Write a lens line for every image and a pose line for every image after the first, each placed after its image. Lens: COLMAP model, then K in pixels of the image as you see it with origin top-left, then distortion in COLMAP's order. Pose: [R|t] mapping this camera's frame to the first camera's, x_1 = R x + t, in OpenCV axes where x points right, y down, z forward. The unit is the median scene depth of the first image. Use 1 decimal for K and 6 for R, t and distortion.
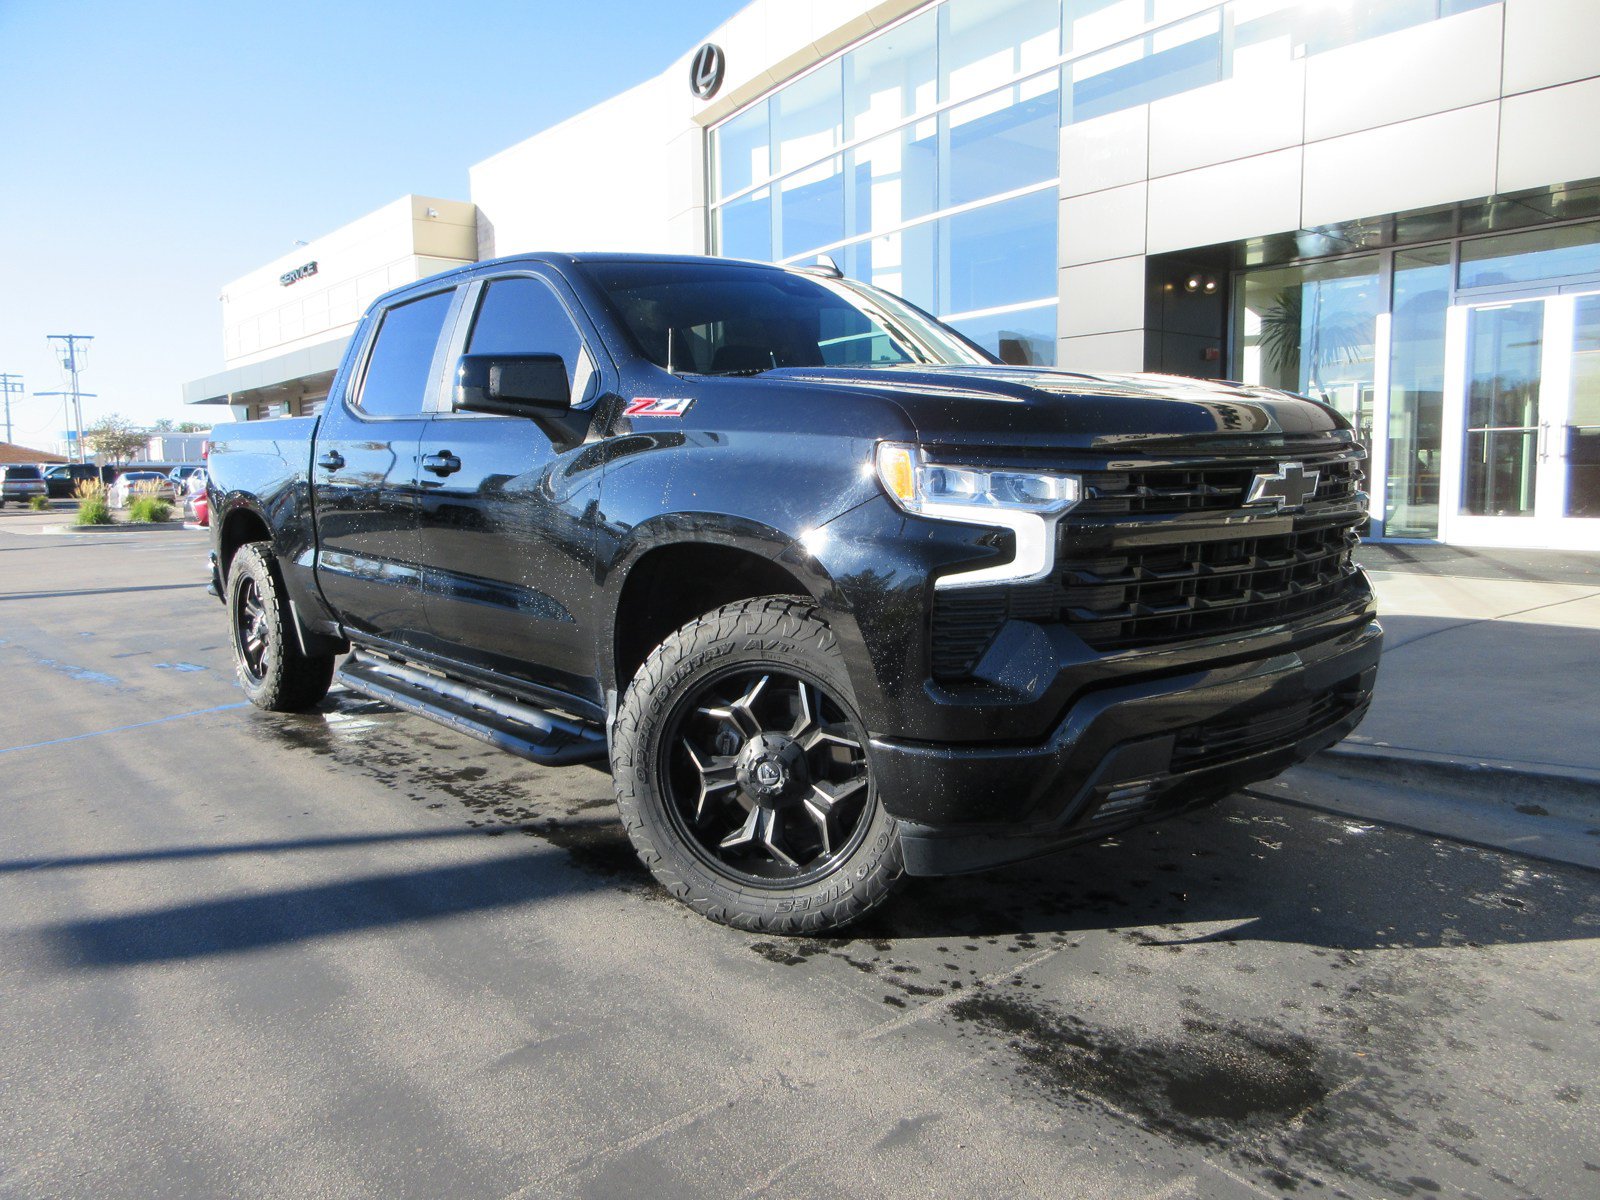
lens RADIAL K [[1185.7, 0, 807.4], [0, 1185.7, 596.5], [0, 0, 1]] dist [0.002125, 0.007287]
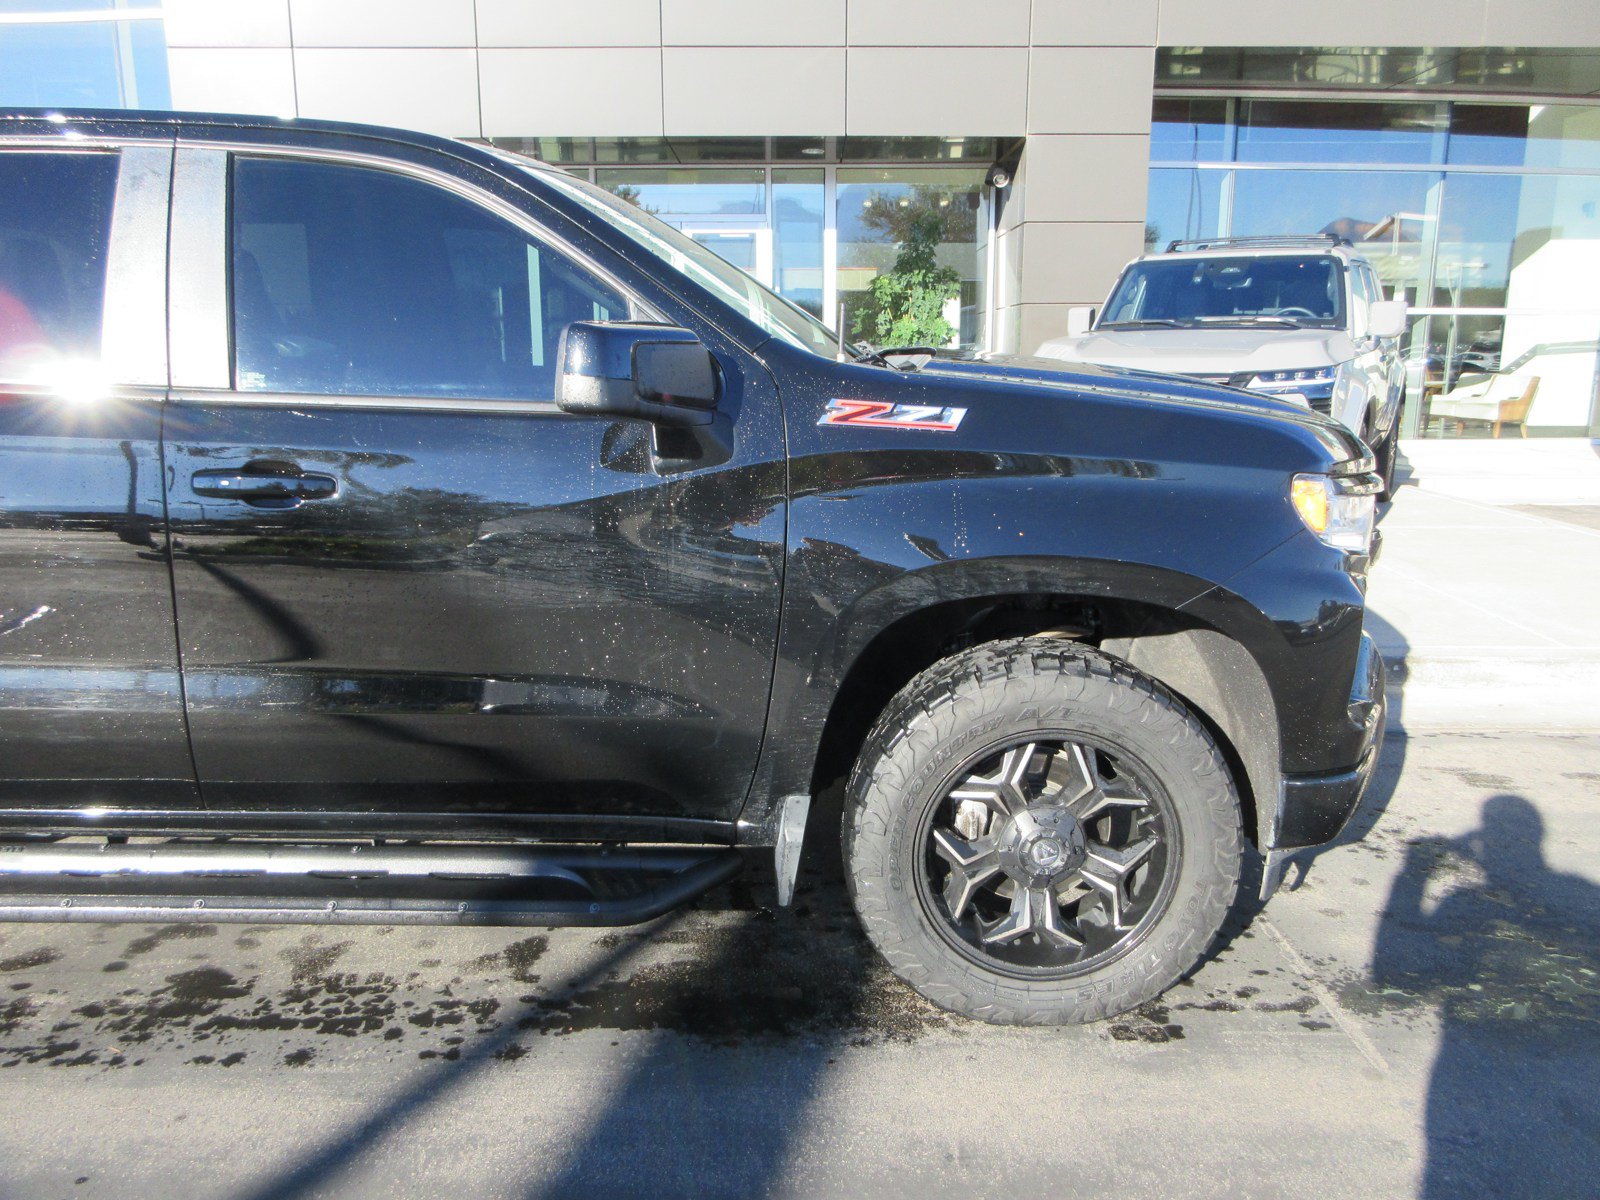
lens RADIAL K [[1185.7, 0, 799.8], [0, 1185.7, 596.9], [0, 0, 1]] dist [0.002125, 0.007287]
pose [[0.646246, -0.144179, 0.749385, -0.567976], [0.072795, 0.989159, 0.127534, -0.111866], [-0.759649, -0.027867, 0.649736, 0.425760]]
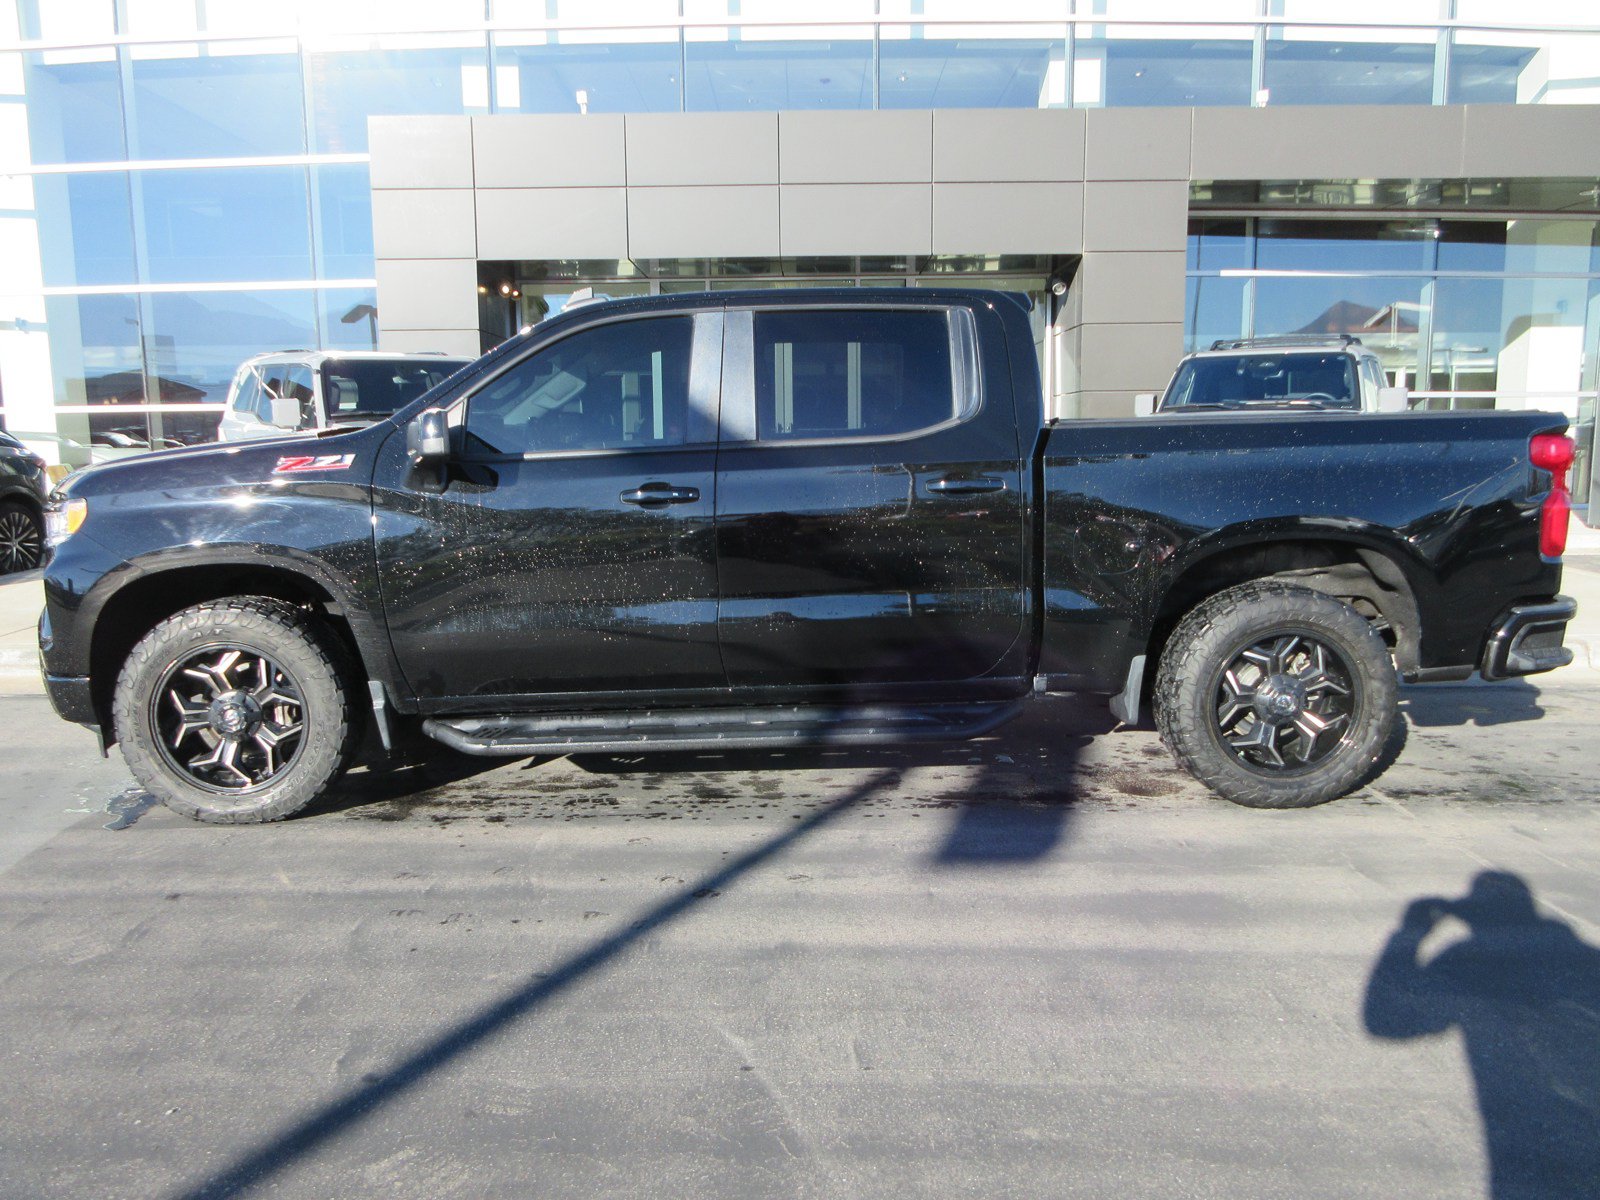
lens RADIAL K [[1185.7, 0, 799.8], [0, 1185.7, 593.3], [0, 0, 1]] dist [0.002125, 0.007287]
pose [[0.651493, -0.092734, 0.752965, -1.094513], [0.079698, 0.995375, 0.053632, -0.079052], [-0.754457, 0.025069, 0.655871, 0.298554]]
